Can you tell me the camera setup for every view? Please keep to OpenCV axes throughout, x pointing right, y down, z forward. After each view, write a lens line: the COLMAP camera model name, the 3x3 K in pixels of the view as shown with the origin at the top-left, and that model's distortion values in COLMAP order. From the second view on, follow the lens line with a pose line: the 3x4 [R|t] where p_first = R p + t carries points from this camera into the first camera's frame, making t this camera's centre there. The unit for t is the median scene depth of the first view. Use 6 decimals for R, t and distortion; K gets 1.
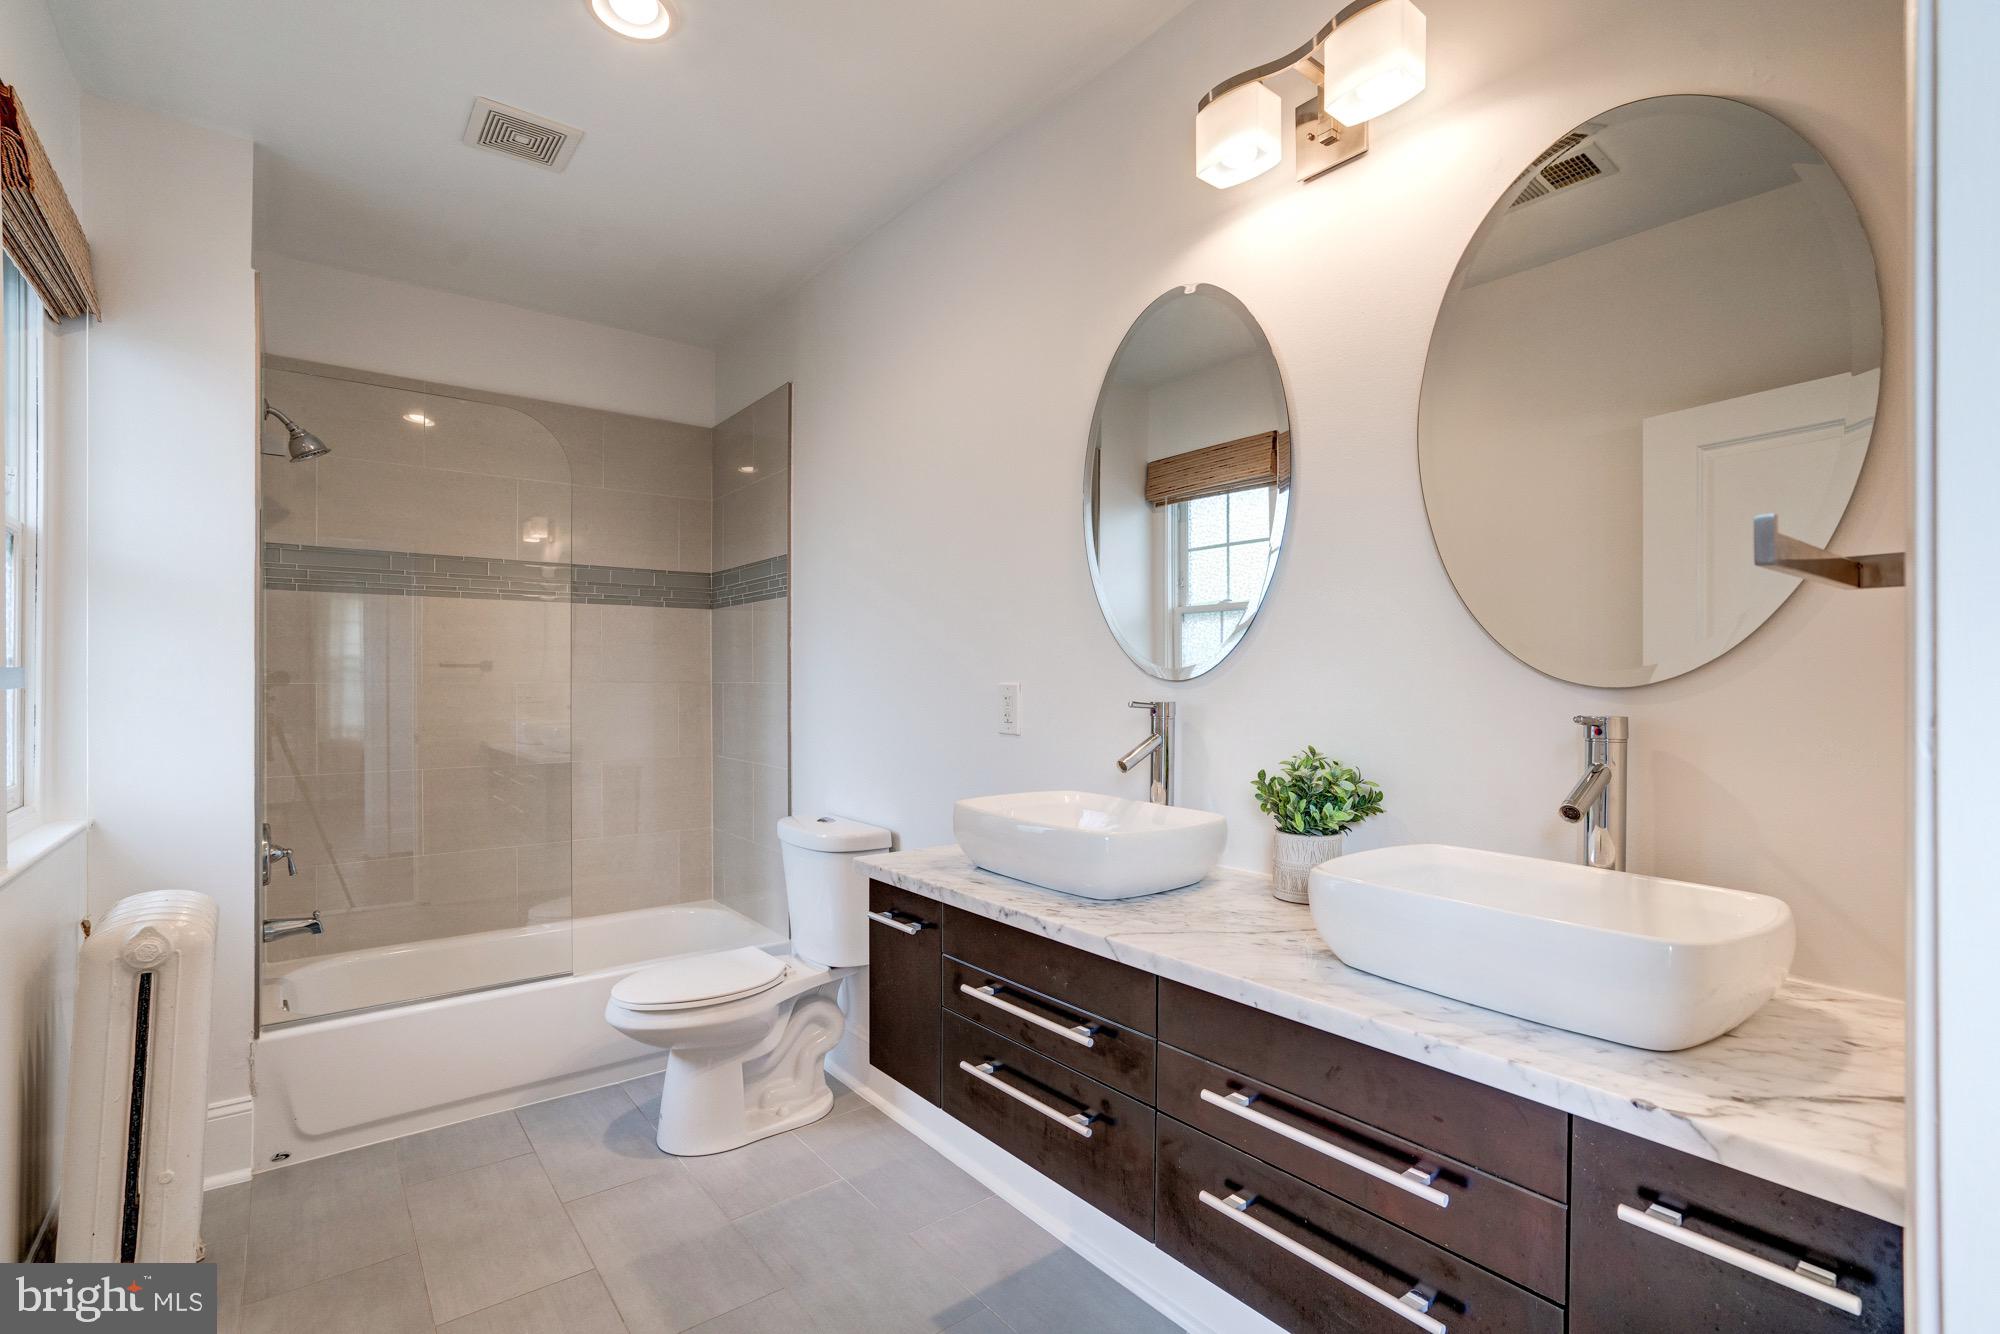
lens RADIAL K [[951.0, 0, 989.6], [0, 951.0, 672.6], [0, 0, 1]] dist [-0.043348, 0.032043]
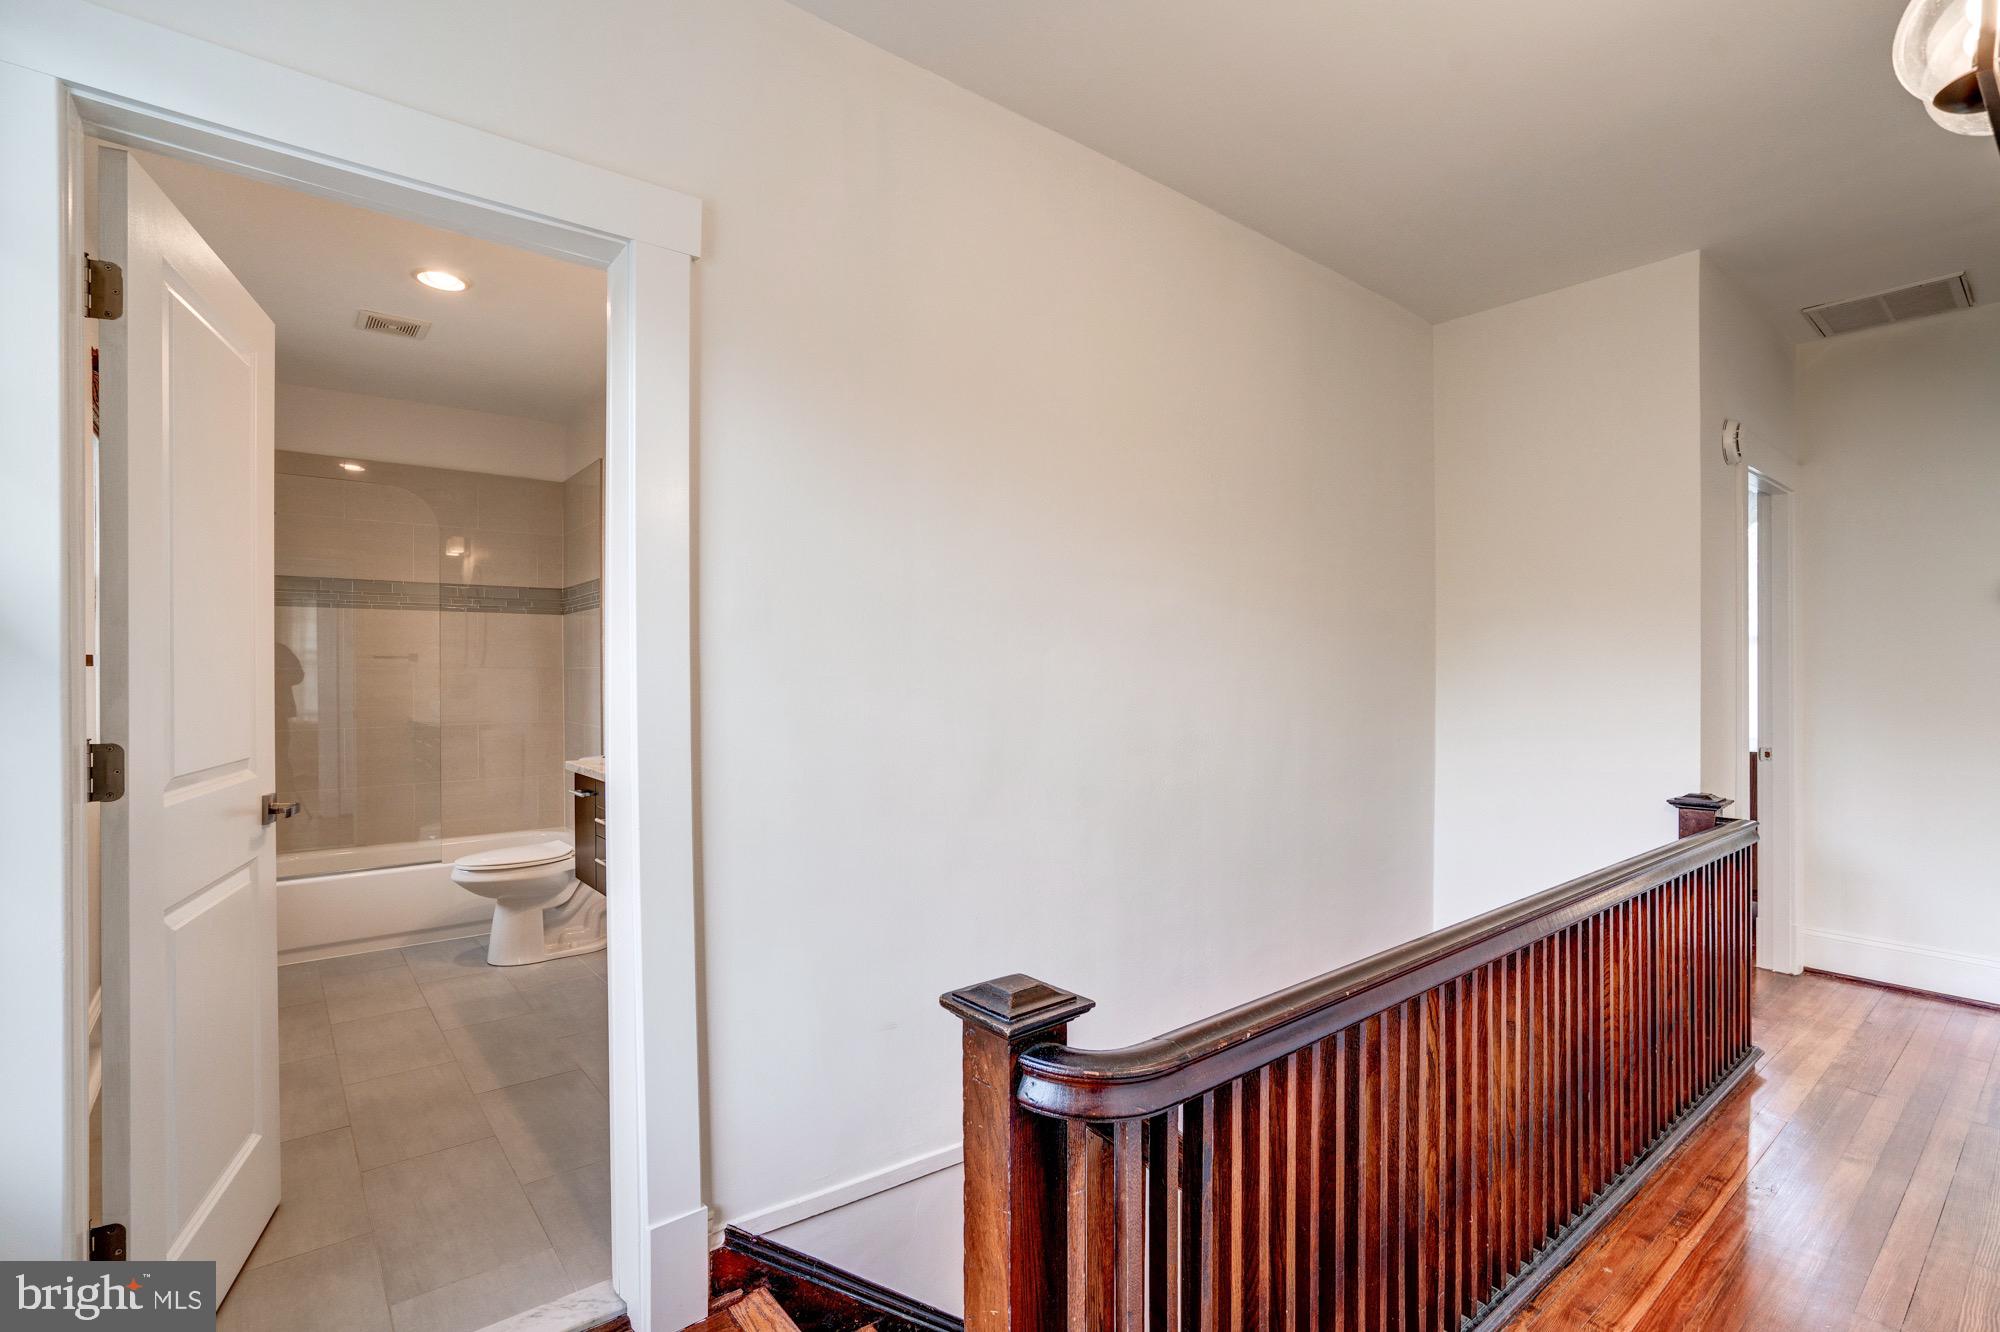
lens RADIAL K [[952.0, 0, 984.3], [0, 952.0, 651.2], [0, 0, 1]] dist [-0.030983, 0.019348]
pose [[0.999809, -0.011273, 0.015984, 0.423146], [0.011382, 0.999912, -0.006744, 0.004347], [-0.015907, 0.006925, 0.999849, -0.546275]]
